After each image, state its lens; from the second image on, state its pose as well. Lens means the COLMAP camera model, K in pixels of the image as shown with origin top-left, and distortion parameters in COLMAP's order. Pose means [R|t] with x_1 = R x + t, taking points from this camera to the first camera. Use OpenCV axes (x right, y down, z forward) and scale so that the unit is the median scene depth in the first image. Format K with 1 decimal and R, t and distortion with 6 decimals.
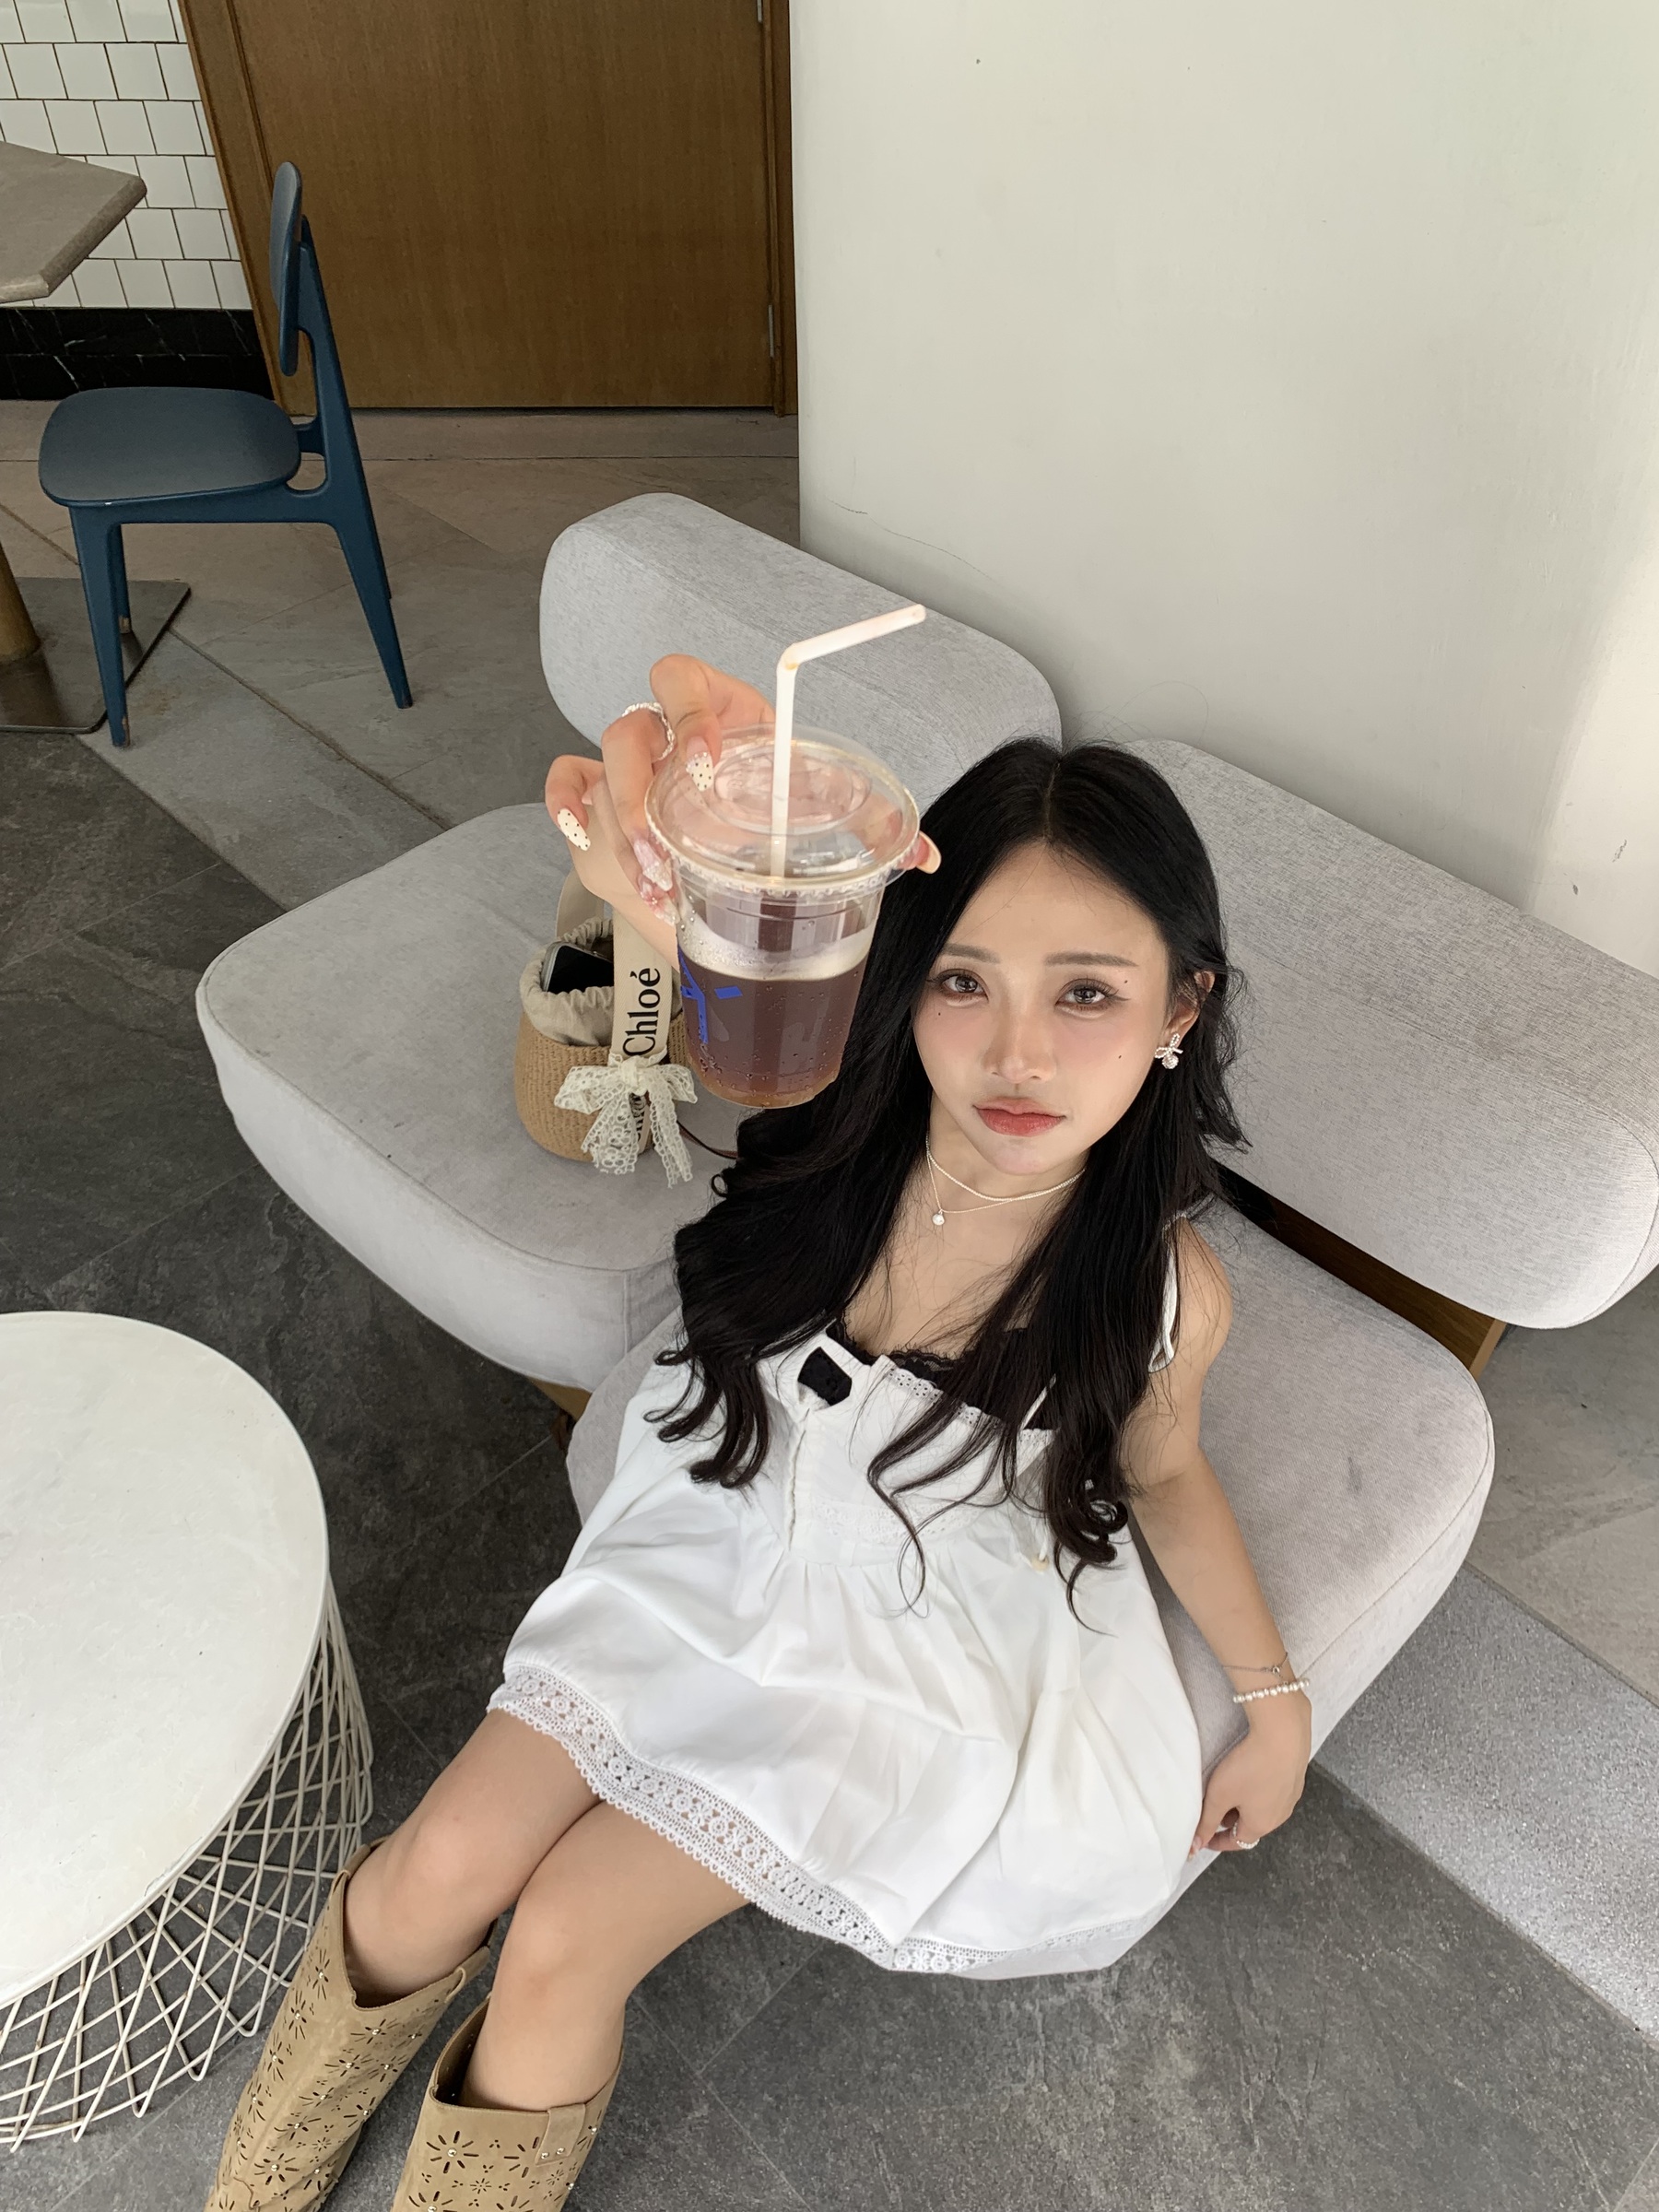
lens RADIAL K [[1681.9, 0, 852.2], [0, 1681.9, 1094.2], [0, 0, 1]] dist [-0.001659, -0.012007]
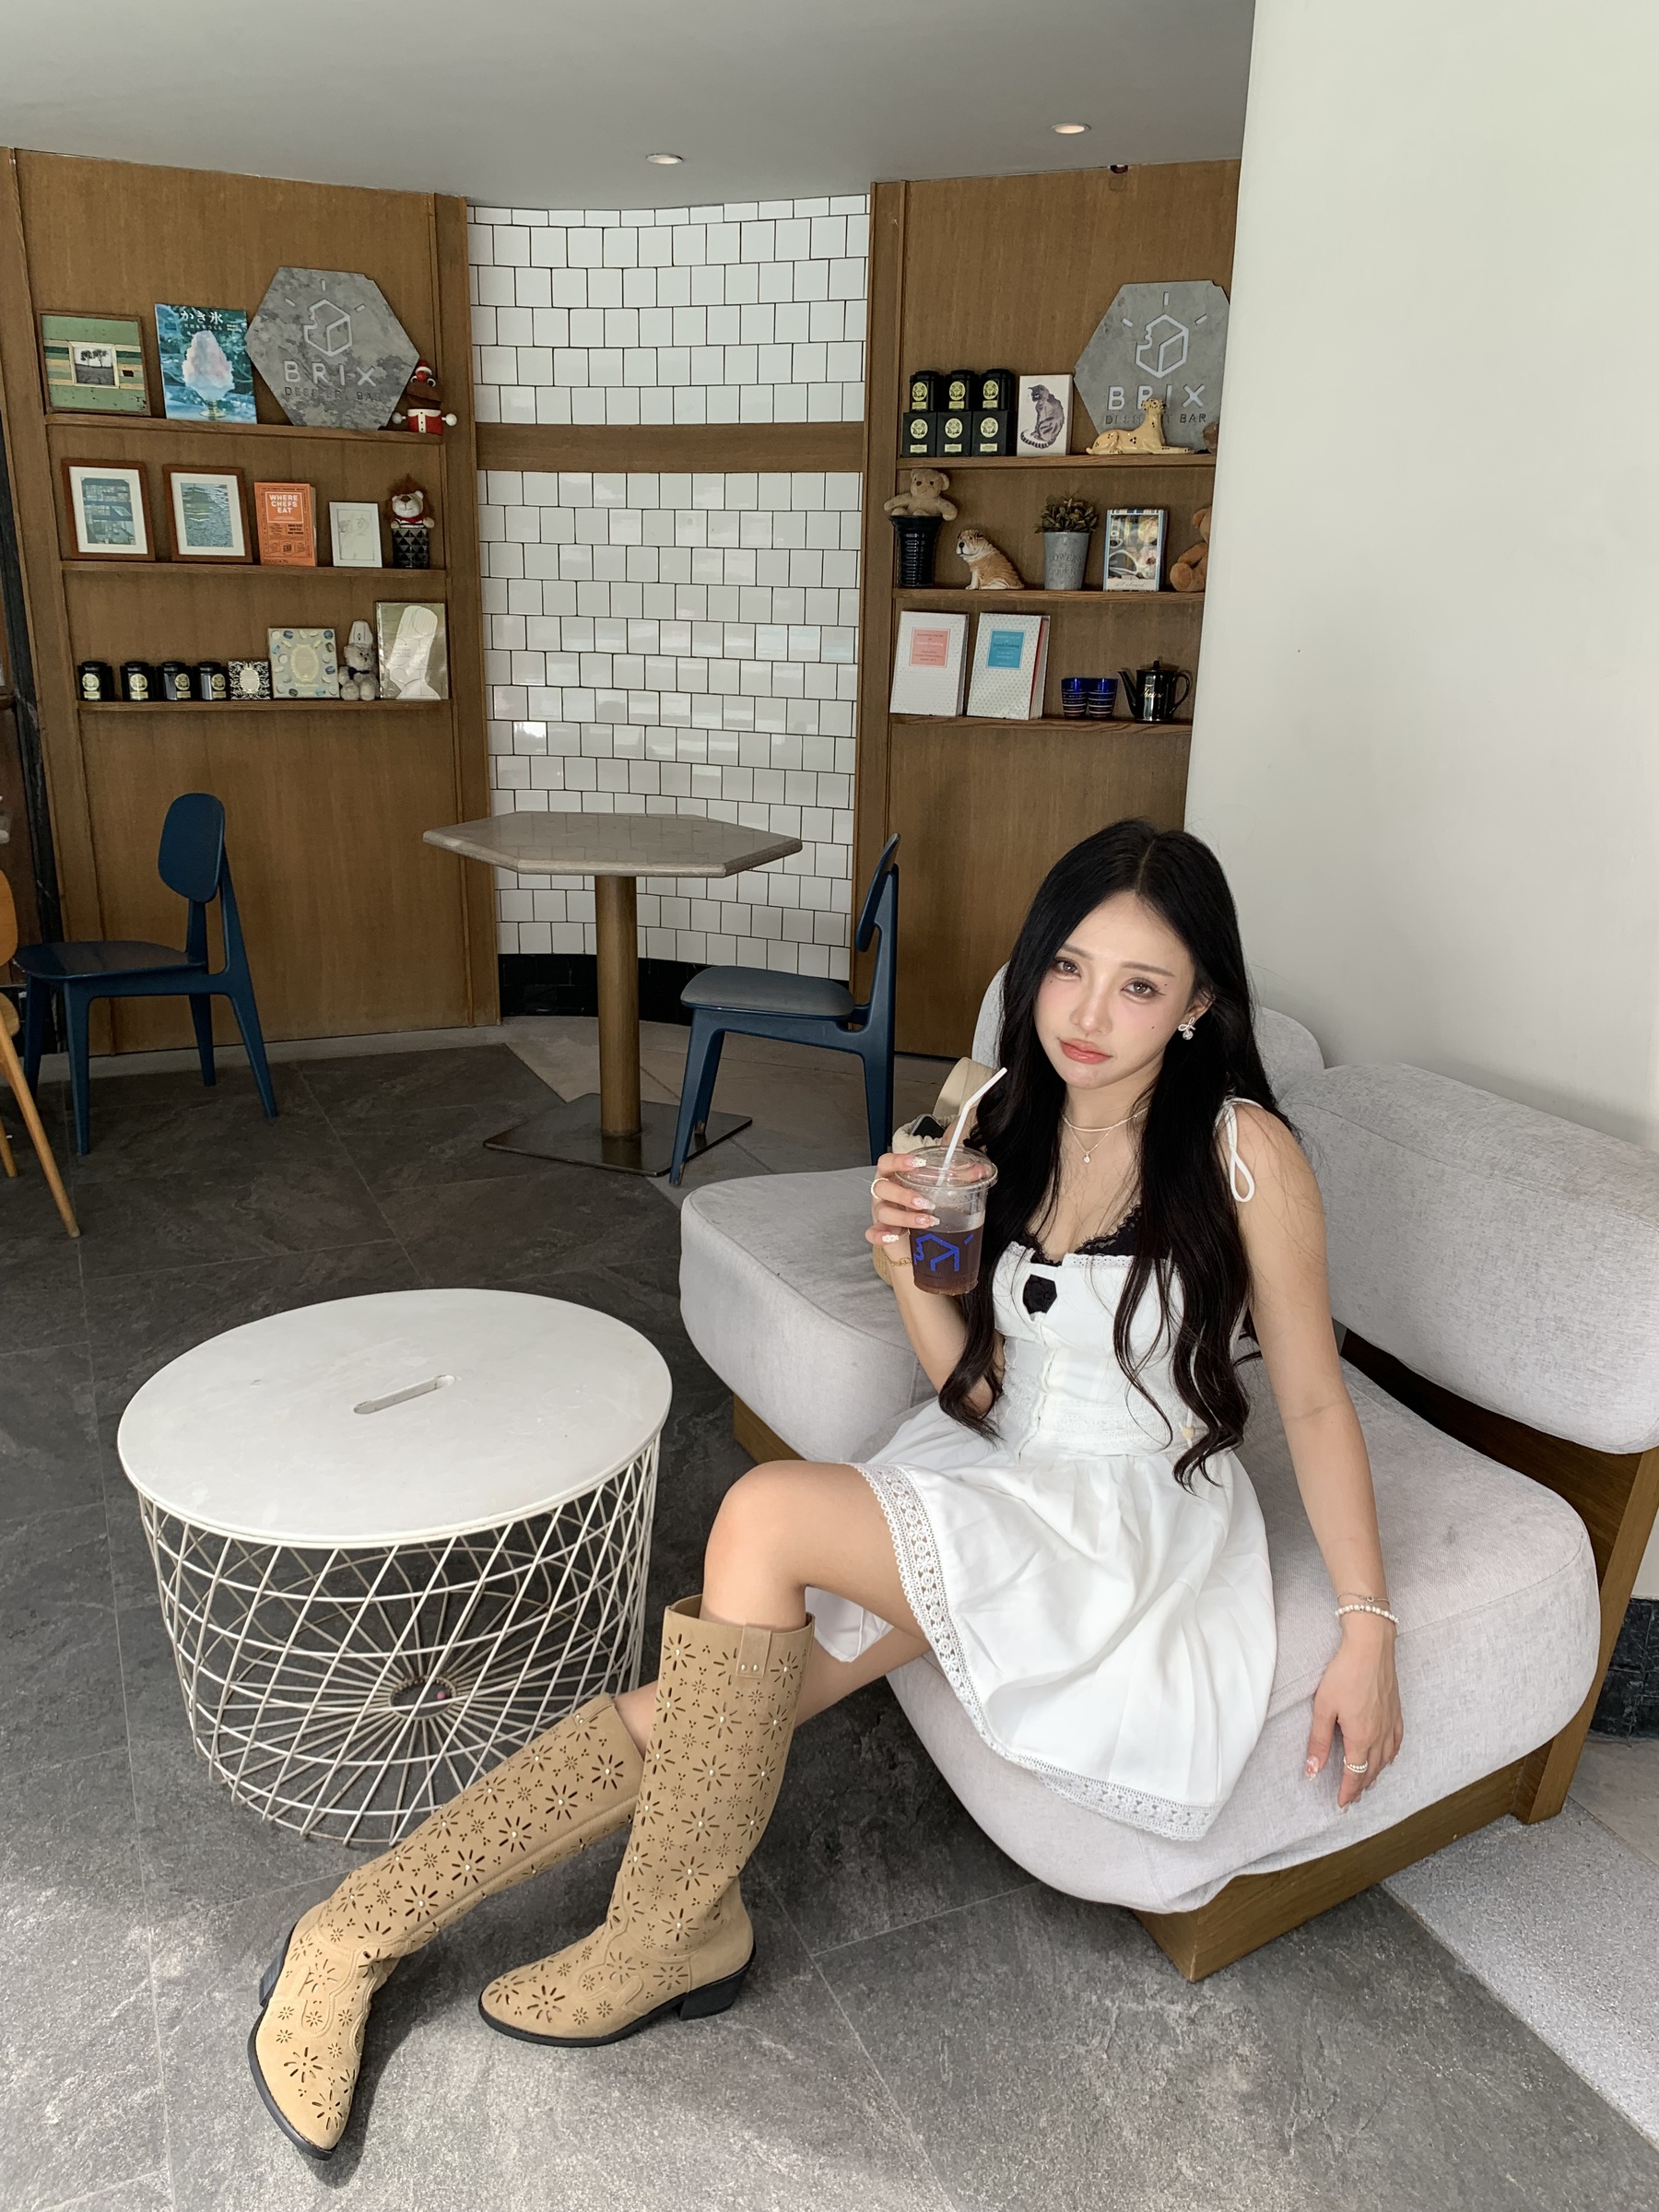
lens RADIAL K [[1681.9, 0, 814.9], [0, 1681.9, 1116.5], [0, 0, 1]] dist [-0.001659, -0.012007]
pose [[0.934153, 0.124413, -0.334484, 0.225584], [-0.268819, 0.861769, -0.430222, 0.579469], [0.234723, 0.491809, 0.838469, -0.258649]]
